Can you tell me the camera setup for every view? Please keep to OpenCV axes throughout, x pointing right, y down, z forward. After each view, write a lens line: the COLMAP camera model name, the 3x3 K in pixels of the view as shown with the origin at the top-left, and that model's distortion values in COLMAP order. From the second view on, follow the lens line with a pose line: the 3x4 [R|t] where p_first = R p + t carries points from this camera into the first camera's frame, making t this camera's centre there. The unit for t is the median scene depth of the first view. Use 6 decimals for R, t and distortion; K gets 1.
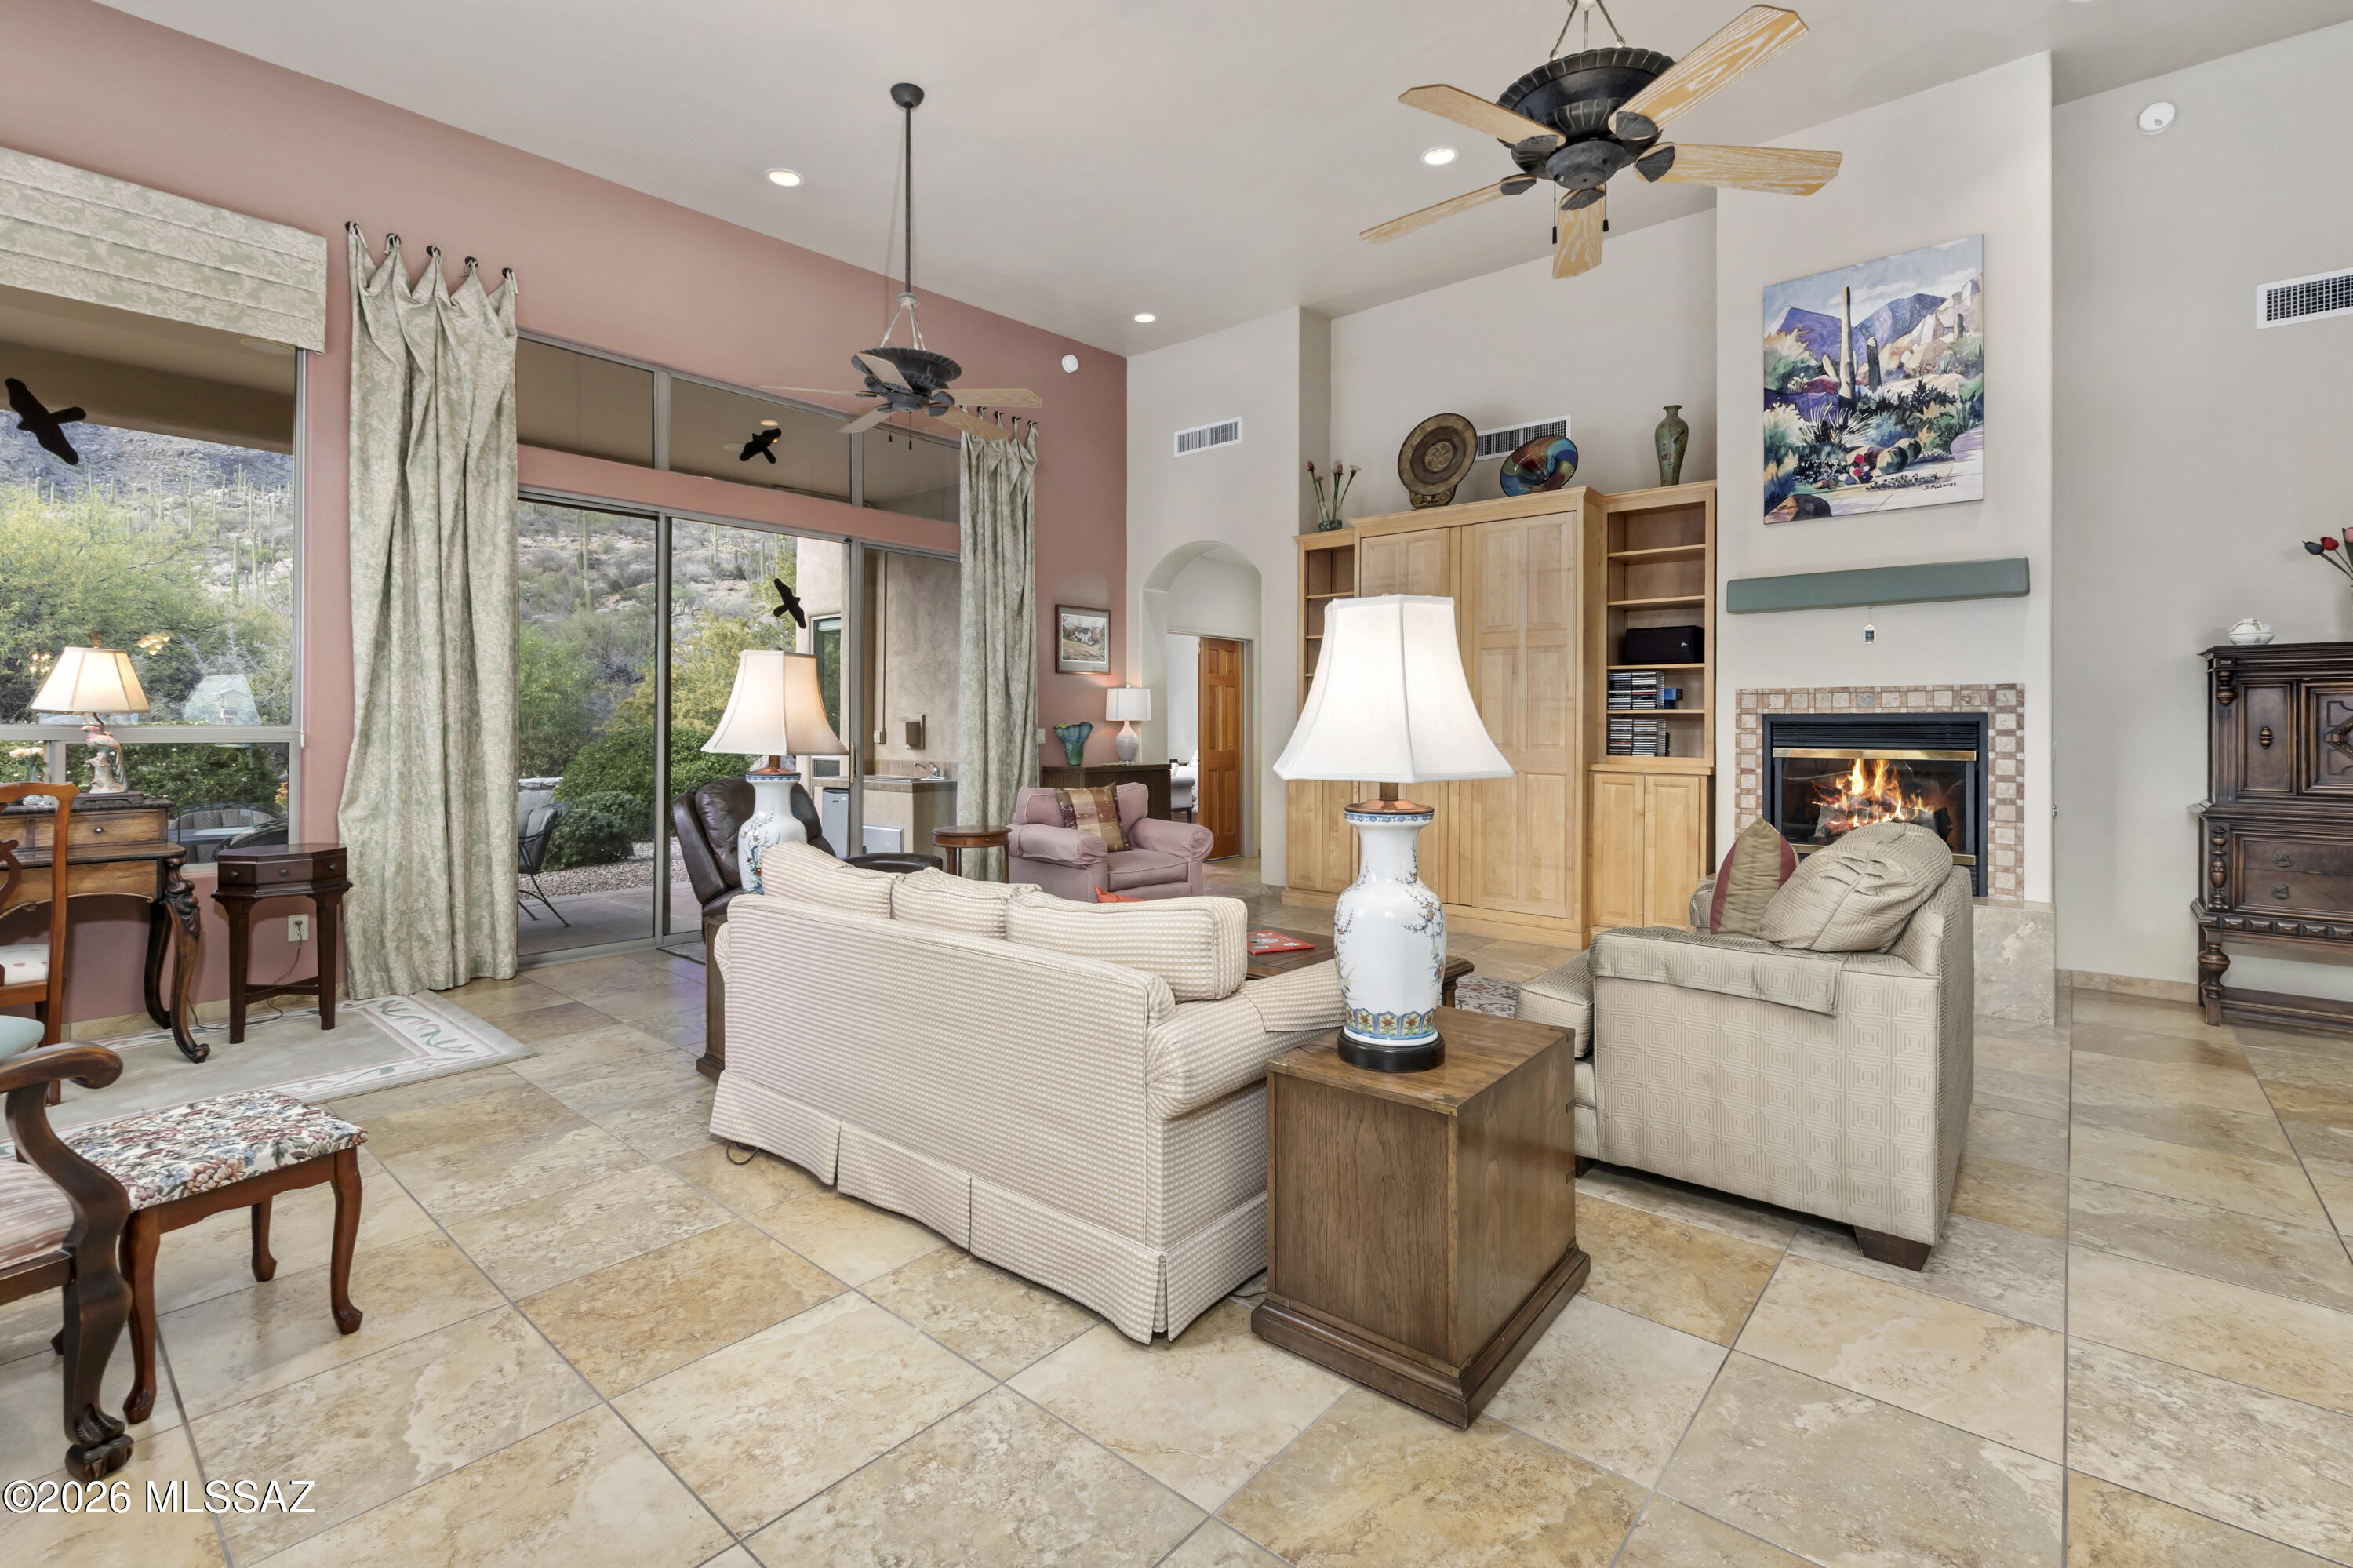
lens RADIAL K [[1032.9, 0, 1198.0], [0, 1032.9, 729.6], [0, 0, 1]] dist [0.001337, -0.000337]
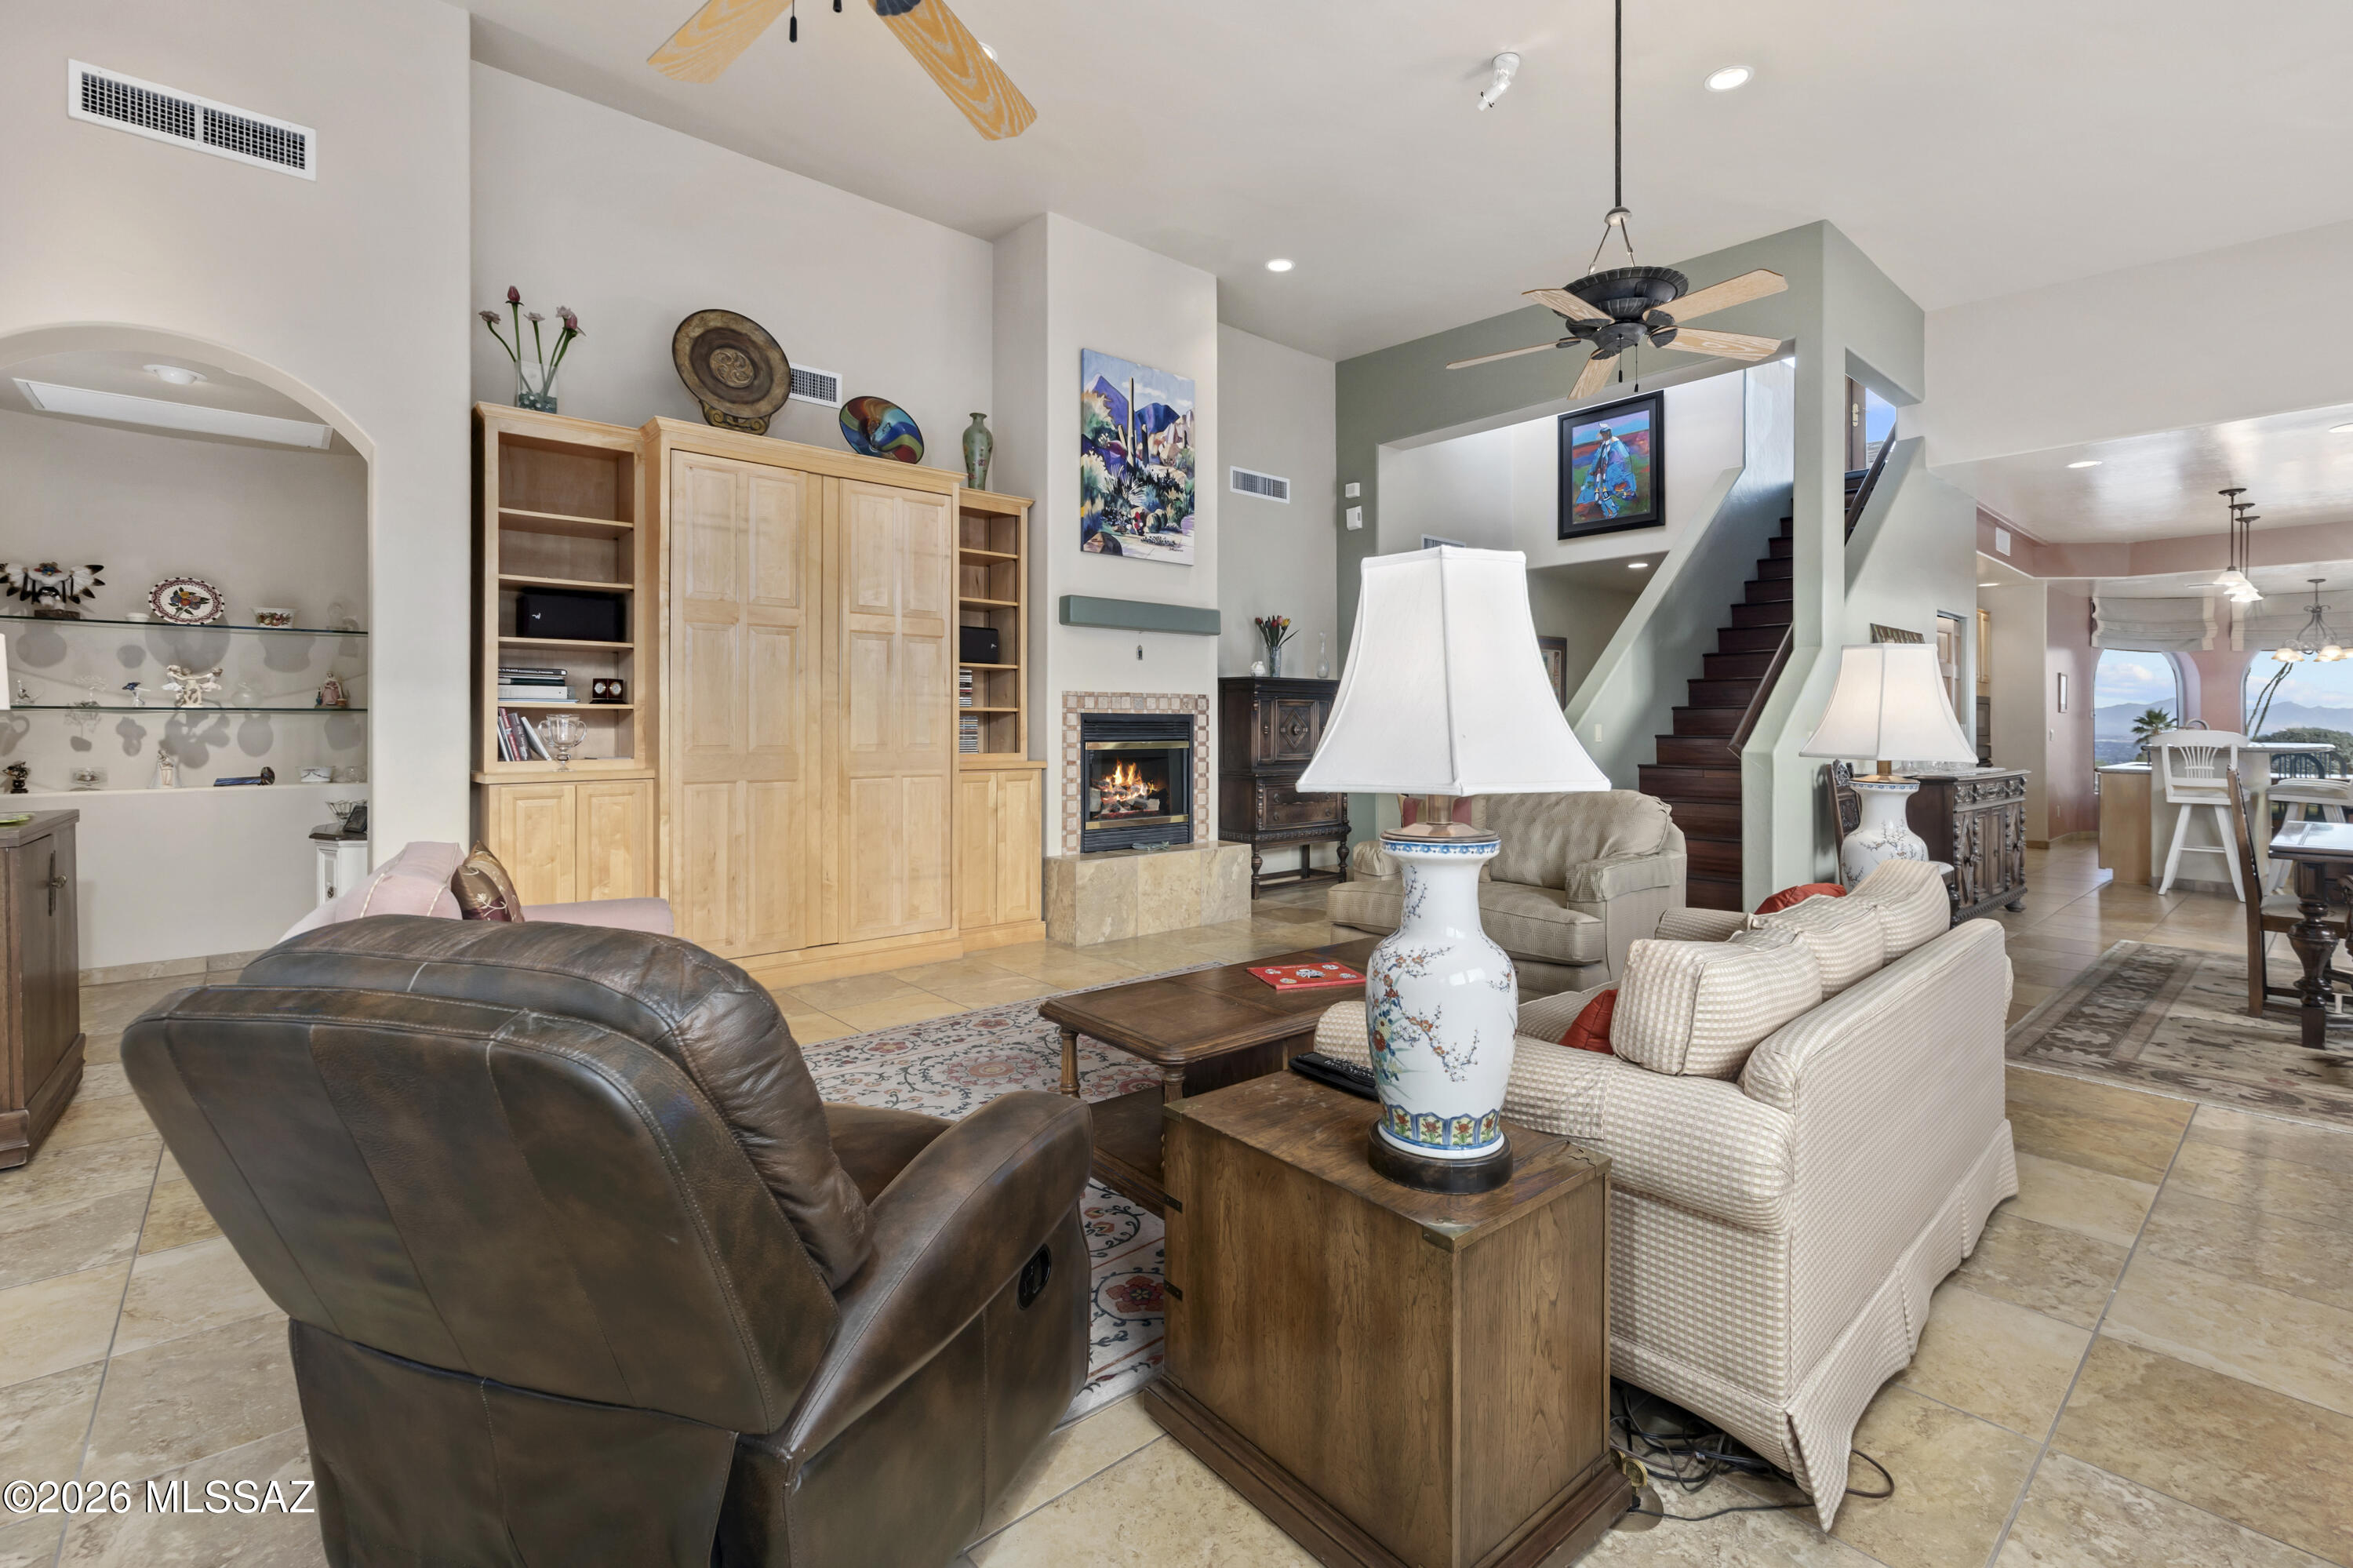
lens RADIAL K [[1032.9, 0, 1180.0], [0, 1032.9, 721.2], [0, 0, 1]] dist [0.001337, -0.000337]
pose [[0.159137, 0.001301, 0.987256, -0.607337], [0.002005, 0.999997, -0.001641, -0.004150], [-0.987254, 0.002240, 0.159134, 0.730266]]
